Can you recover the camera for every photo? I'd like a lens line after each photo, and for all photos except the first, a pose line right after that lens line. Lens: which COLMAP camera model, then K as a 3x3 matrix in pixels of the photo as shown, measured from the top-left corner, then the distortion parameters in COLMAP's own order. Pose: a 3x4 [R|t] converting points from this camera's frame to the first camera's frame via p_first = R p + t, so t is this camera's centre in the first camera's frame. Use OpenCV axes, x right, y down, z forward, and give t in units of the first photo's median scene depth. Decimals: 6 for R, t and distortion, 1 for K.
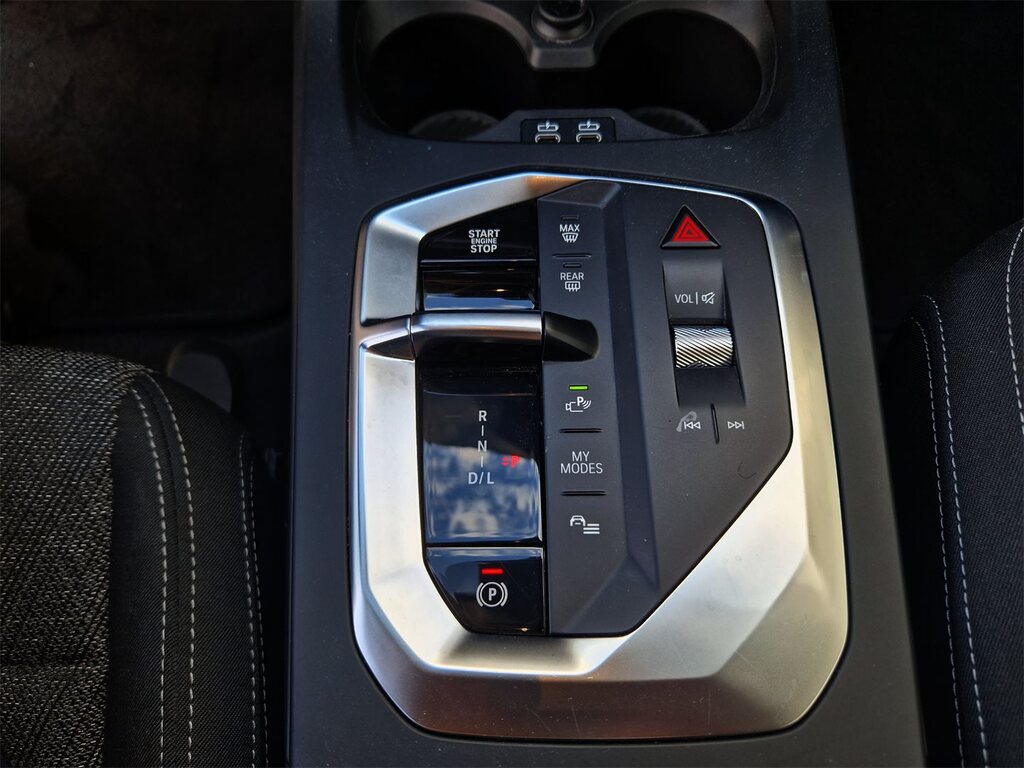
lens RADIAL K [[724.1, 0, 512.0], [0, 724.1, 384.0], [0, 0, 1]] dist [-0.004915, -0.002560]
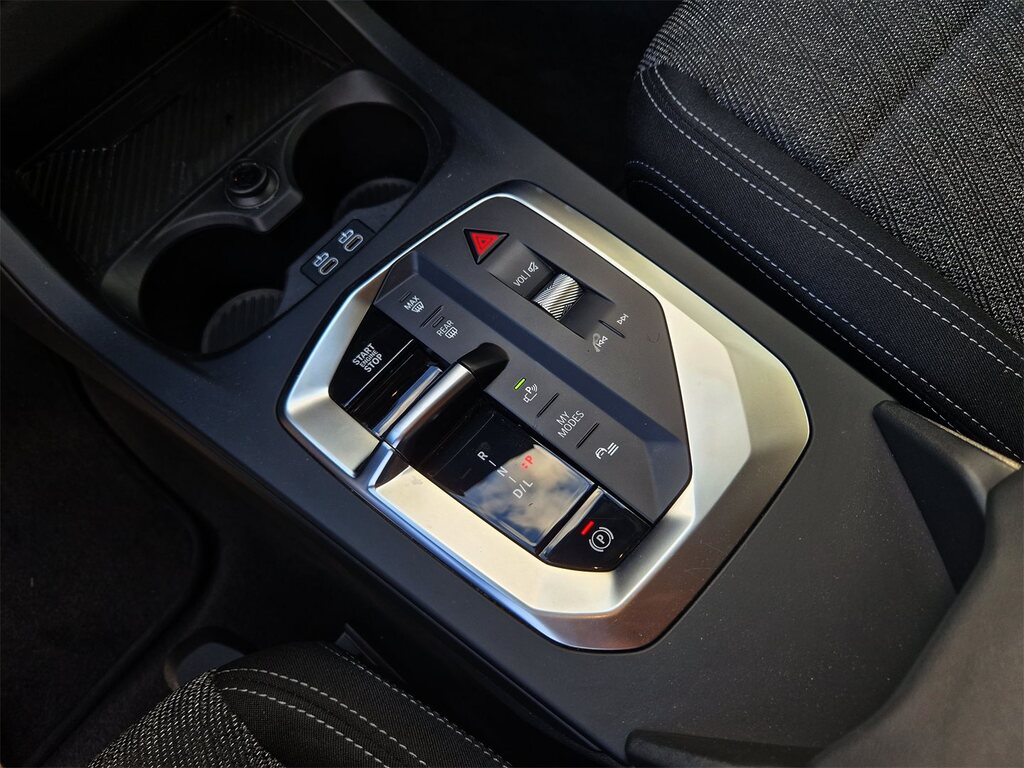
lens RADIAL K [[709.3, 0, 512.0], [0, 709.3, 384.0], [0, 0, 1]] dist [0.004318, 0.002223]
pose [[0.668354, -0.696852, 0.260191, -0.220049], [0.711653, 0.700824, 0.048943, -0.060051], [-0.216454, 0.152454, 0.964316, -0.171193]]
